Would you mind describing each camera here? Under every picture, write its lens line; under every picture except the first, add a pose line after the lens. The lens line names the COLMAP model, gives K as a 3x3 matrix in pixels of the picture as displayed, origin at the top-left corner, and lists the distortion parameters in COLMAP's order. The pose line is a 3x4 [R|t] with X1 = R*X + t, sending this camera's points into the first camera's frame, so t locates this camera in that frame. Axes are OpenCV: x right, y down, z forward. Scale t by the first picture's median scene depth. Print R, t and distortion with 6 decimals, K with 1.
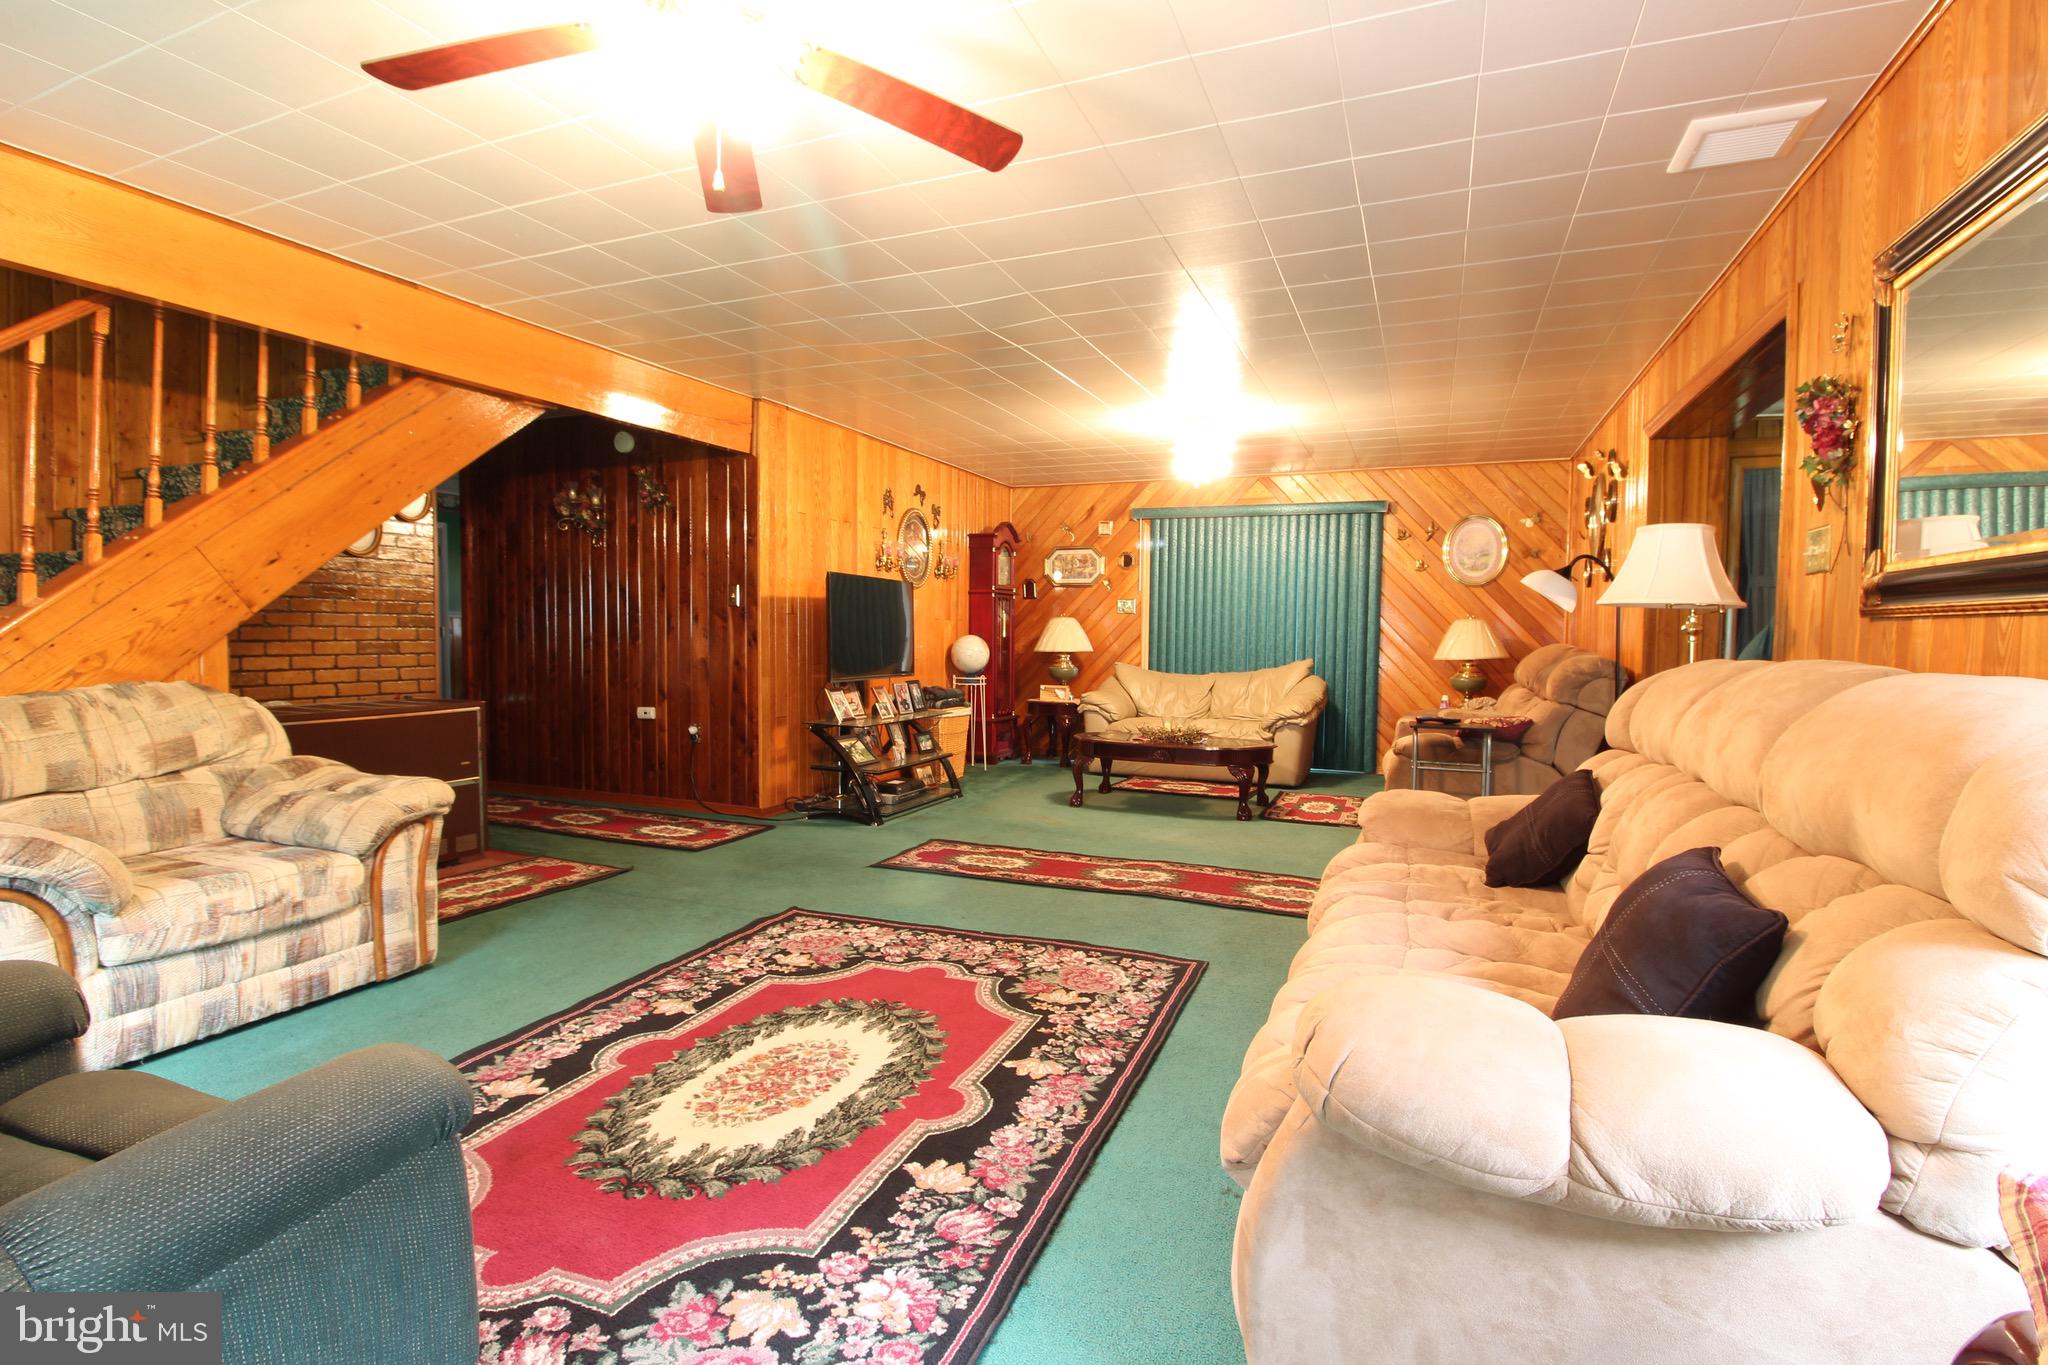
lens RADIAL K [[942.6, 0, 1030.0], [0, 942.6, 667.8], [0, 0, 1]] dist [-0.002558, -0.000509]
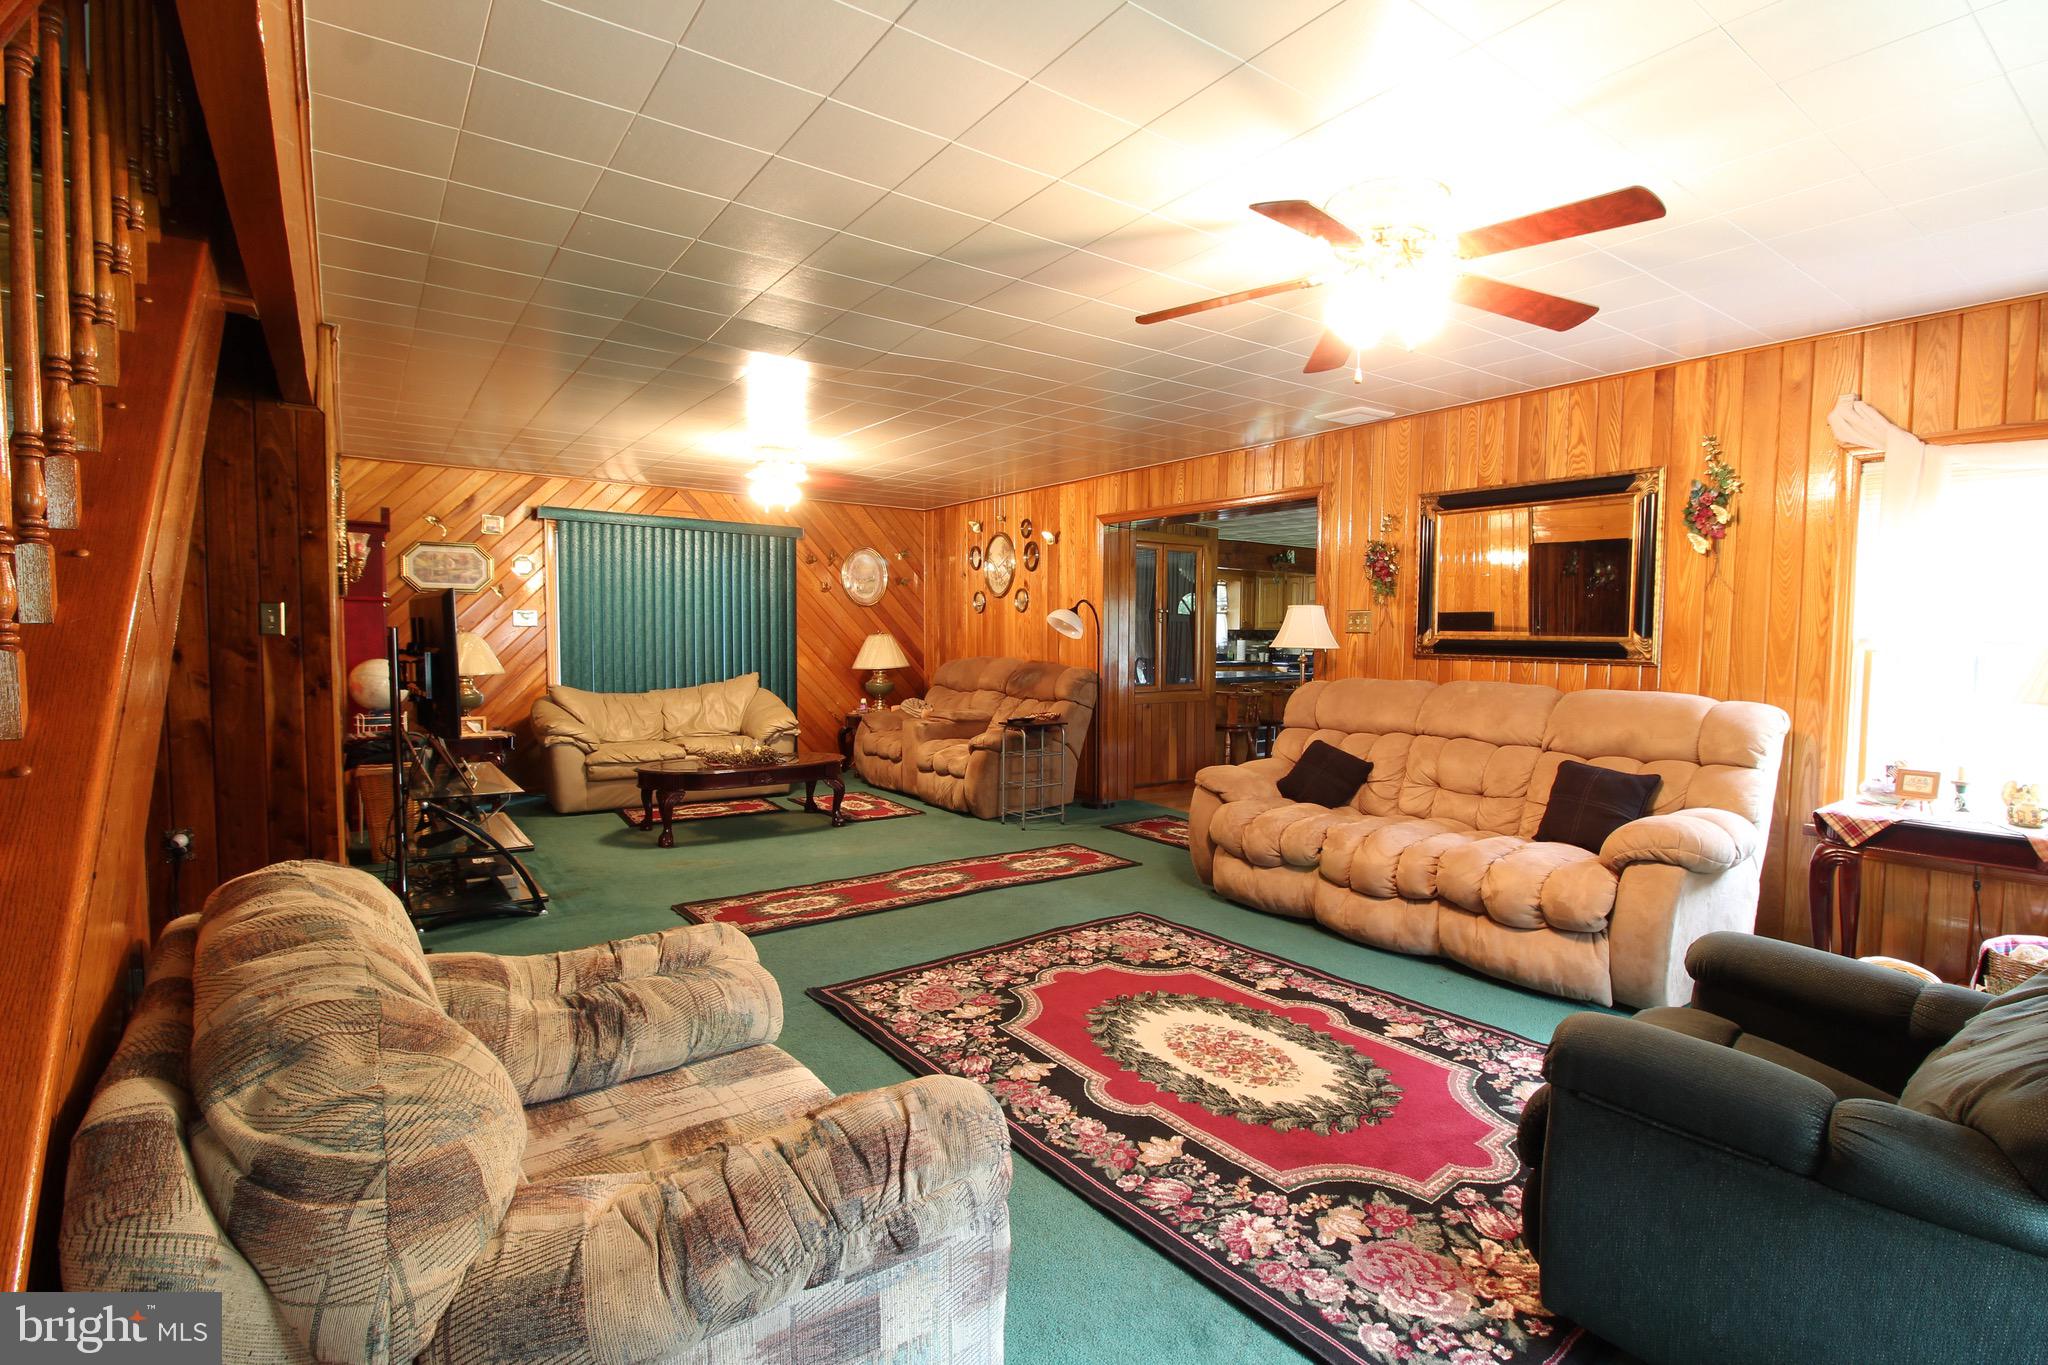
lens RADIAL K [[962.6, 0, 1025.3], [0, 962.6, 689.2], [0, 0, 1]] dist [-0.009578, -0.002287]
pose [[0.531352, -0.057327, 0.845209, -1.083647], [0.029974, 0.998355, 0.048871, -0.082173], [-0.846621, -0.000633, 0.532196, 0.414562]]
